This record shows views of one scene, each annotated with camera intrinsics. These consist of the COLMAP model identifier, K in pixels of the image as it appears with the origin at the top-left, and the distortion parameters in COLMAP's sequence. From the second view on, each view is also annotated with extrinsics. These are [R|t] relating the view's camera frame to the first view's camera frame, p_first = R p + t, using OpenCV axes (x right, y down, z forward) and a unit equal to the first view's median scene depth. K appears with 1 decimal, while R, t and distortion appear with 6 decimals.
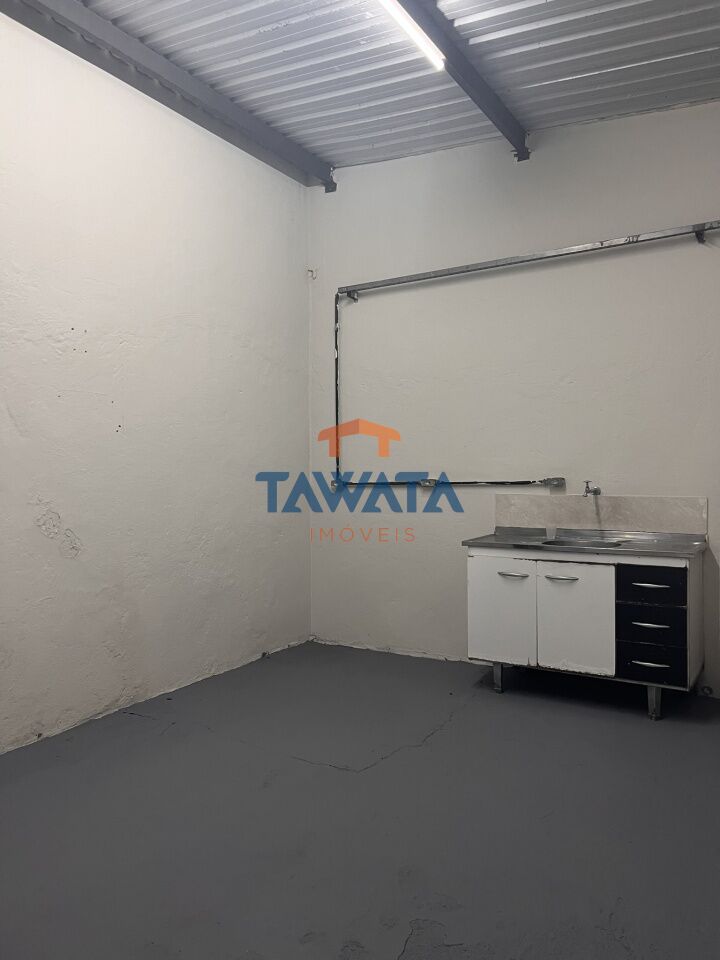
lens RADIAL K [[723.7, 0, 360.0], [0, 723.7, 480.0], [0, 0, 1]] dist [0.072766, -0.083368]
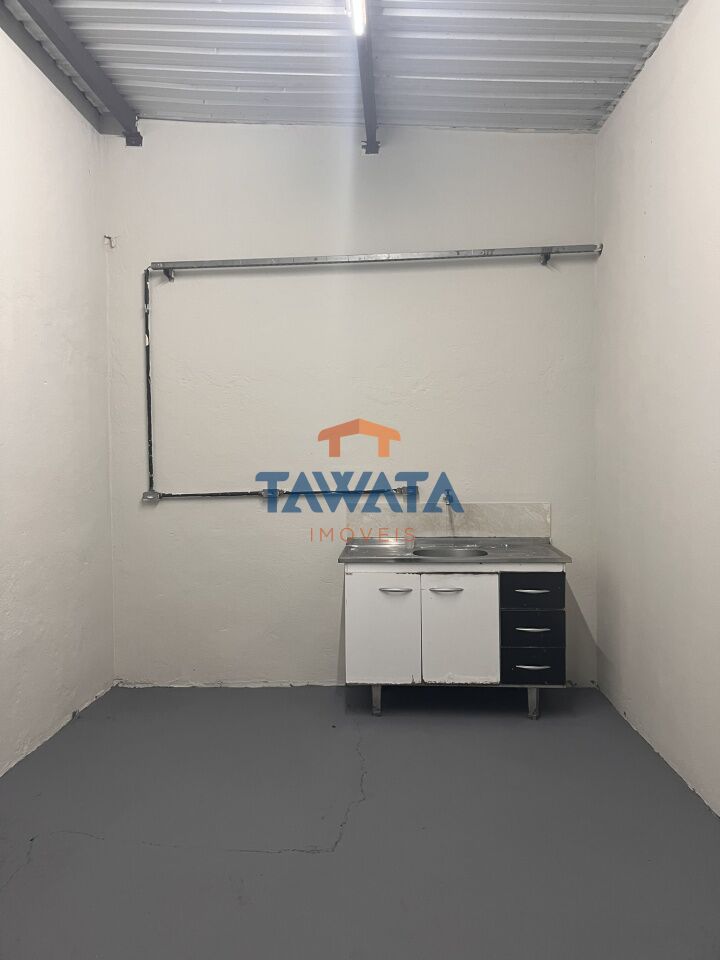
lens RADIAL K [[723.7, 0, 360.0], [0, 723.7, 480.0], [0, 0, 1]] dist [0.072766, -0.083368]
pose [[0.887441, -0.018926, 0.460534, -0.264546], [0.013183, 0.999790, 0.015683, -0.029926], [-0.460734, -0.007847, 0.887504, 0.177162]]
